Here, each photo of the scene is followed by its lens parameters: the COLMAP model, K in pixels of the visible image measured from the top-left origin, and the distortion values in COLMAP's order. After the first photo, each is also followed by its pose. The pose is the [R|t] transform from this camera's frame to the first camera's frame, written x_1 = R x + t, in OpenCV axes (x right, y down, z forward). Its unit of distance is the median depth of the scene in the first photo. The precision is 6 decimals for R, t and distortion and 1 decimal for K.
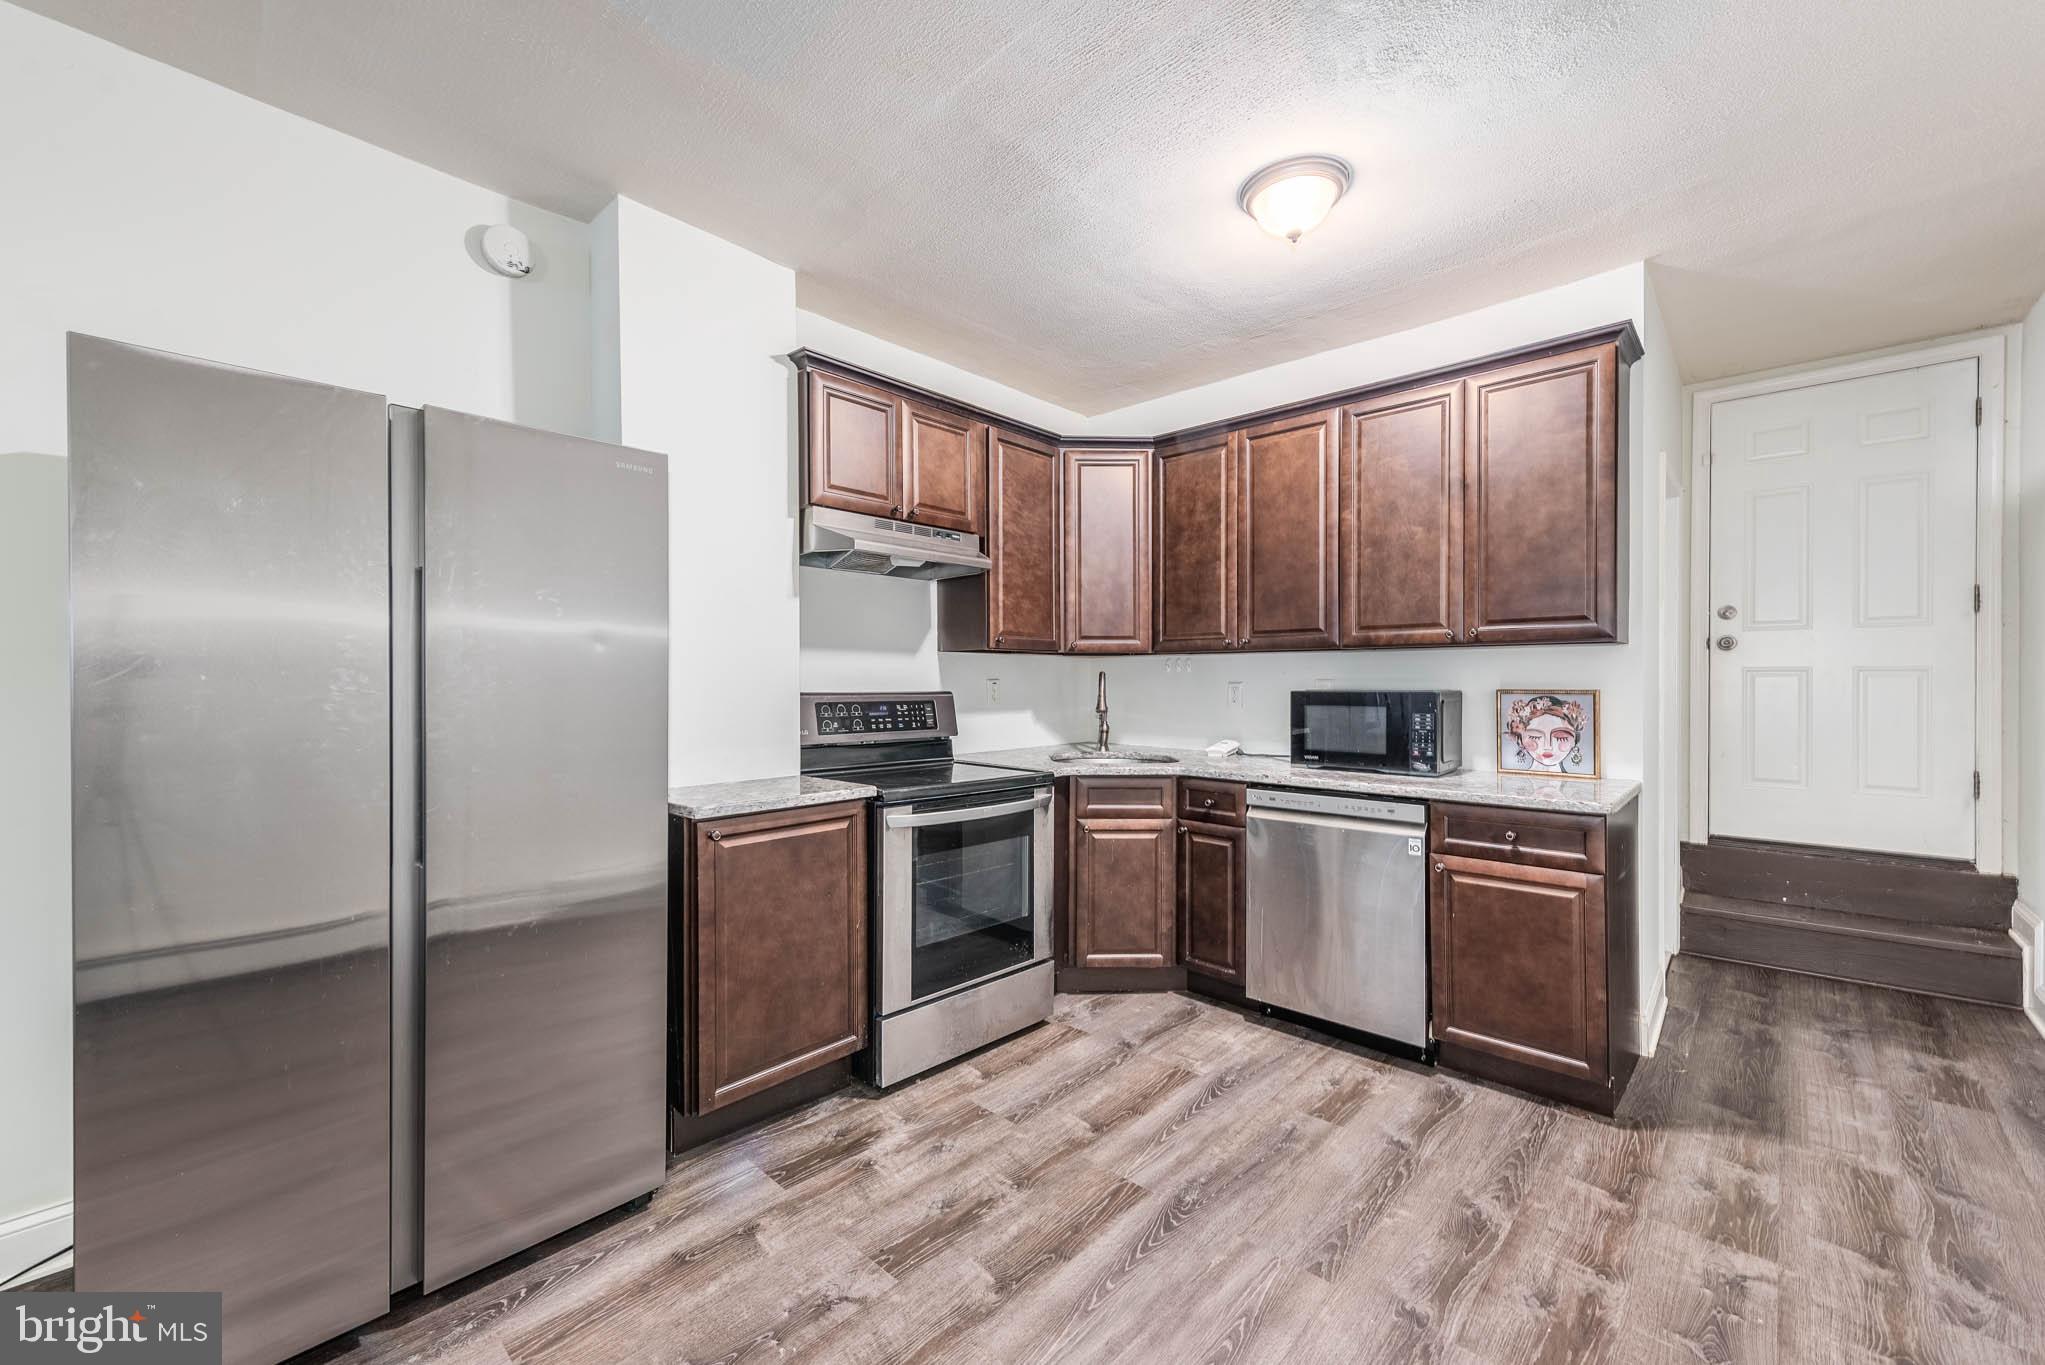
lens RADIAL K [[808.5, 0, 1019.2], [0, 808.5, 677.7], [0, 0, 1]] dist [0.011705, -0.002507]
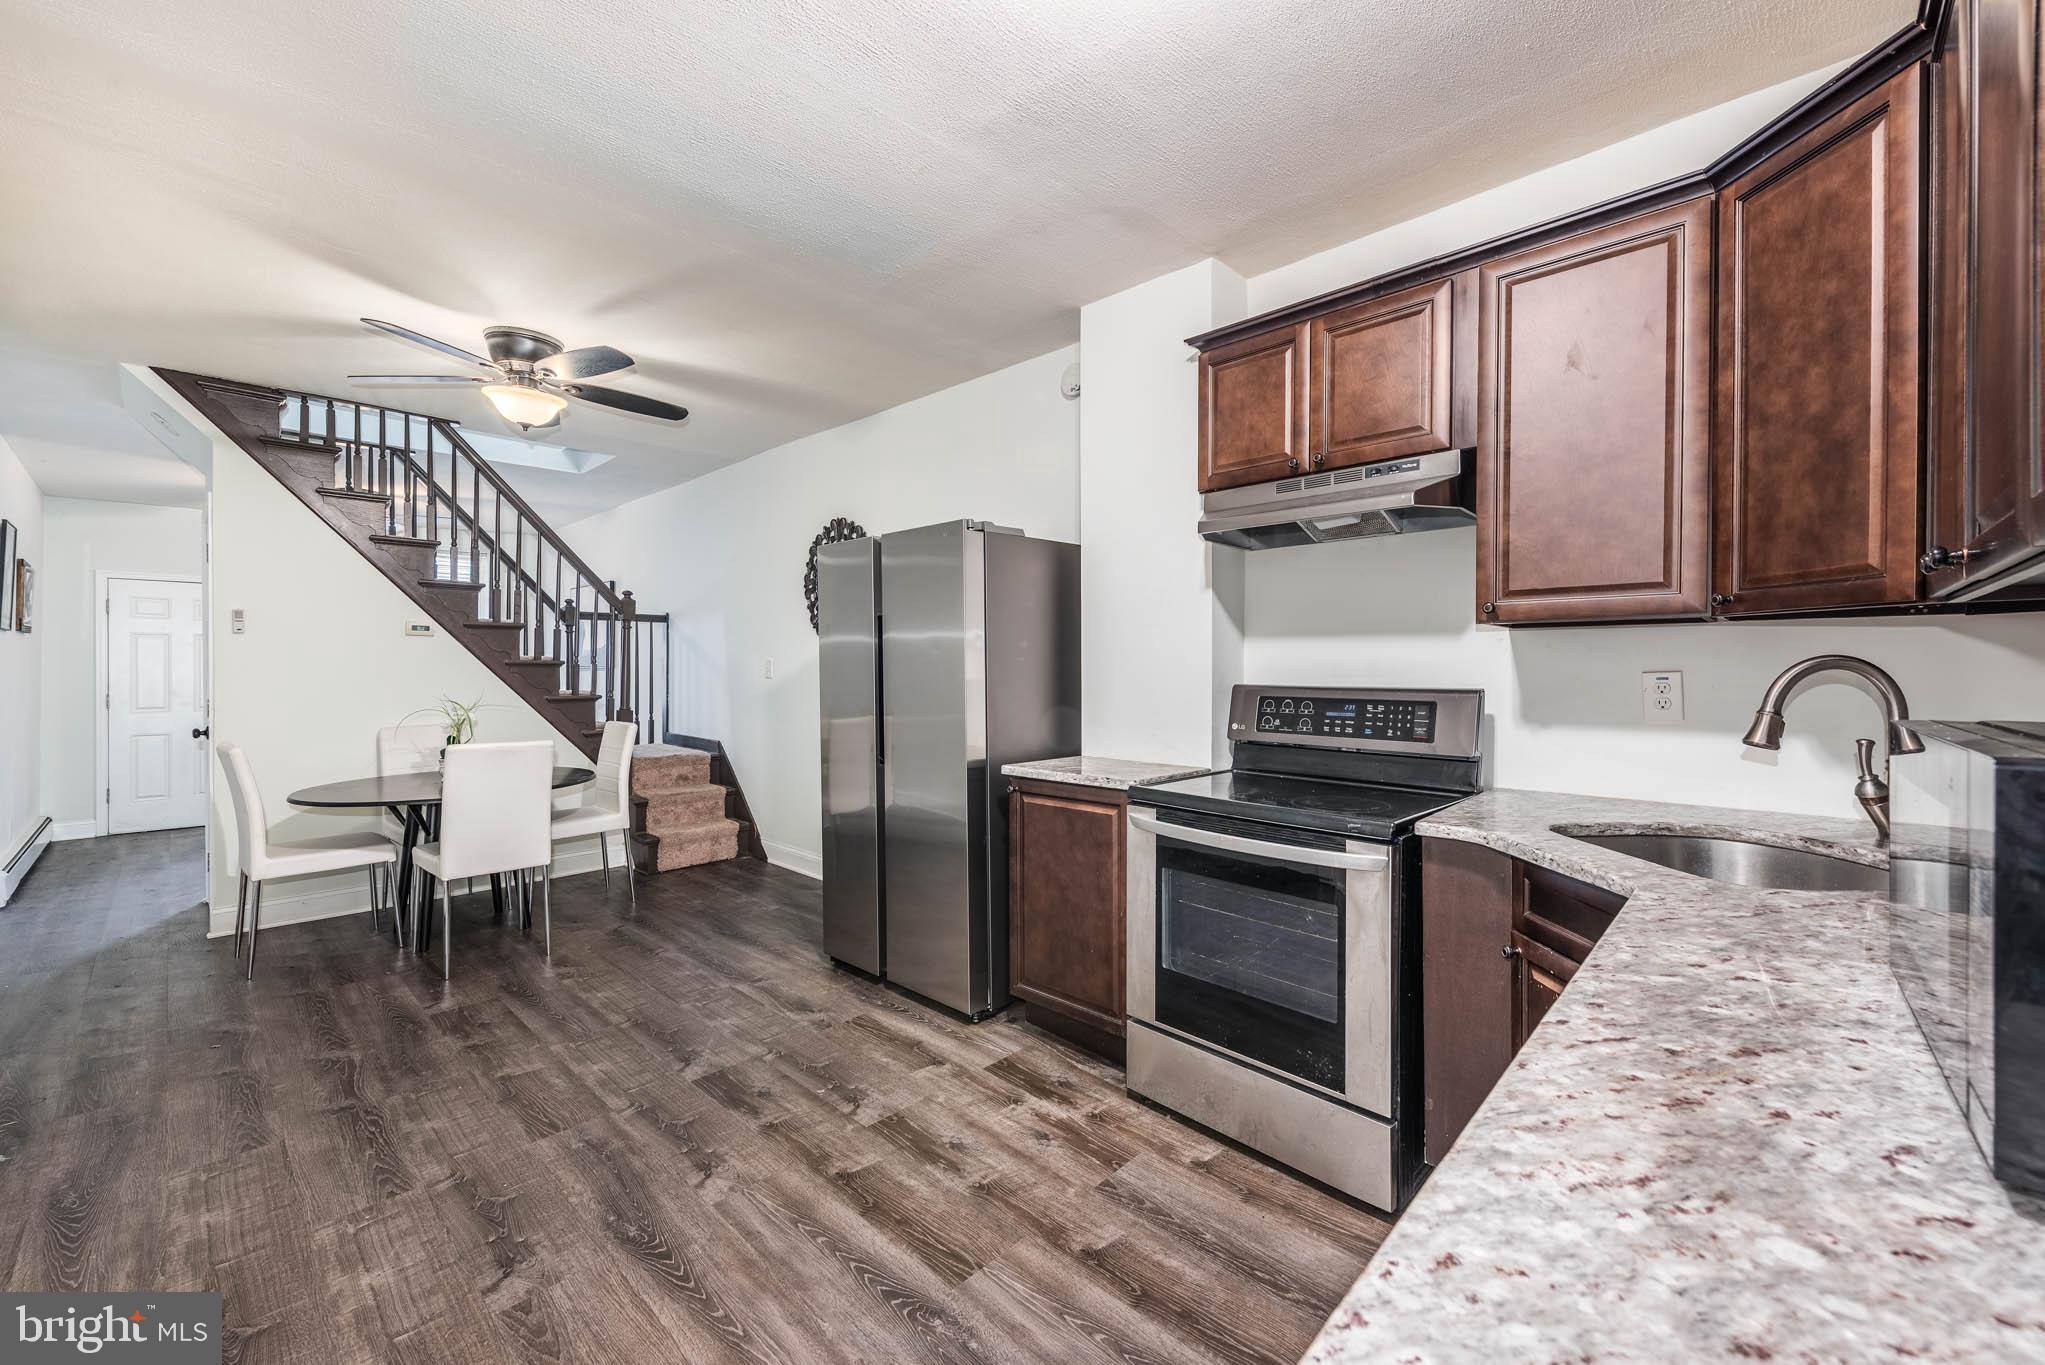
lens RADIAL K [[808.5, 0, 1019.4], [0, 808.5, 670.6], [0, 0, 1]] dist [0.011705, -0.002507]
pose [[-0.012328, 0.005198, -0.999910, 0.727353], [0.004133, 0.999978, 0.005147, -0.004659], [0.999915, -0.004069, -0.012349, 0.789601]]
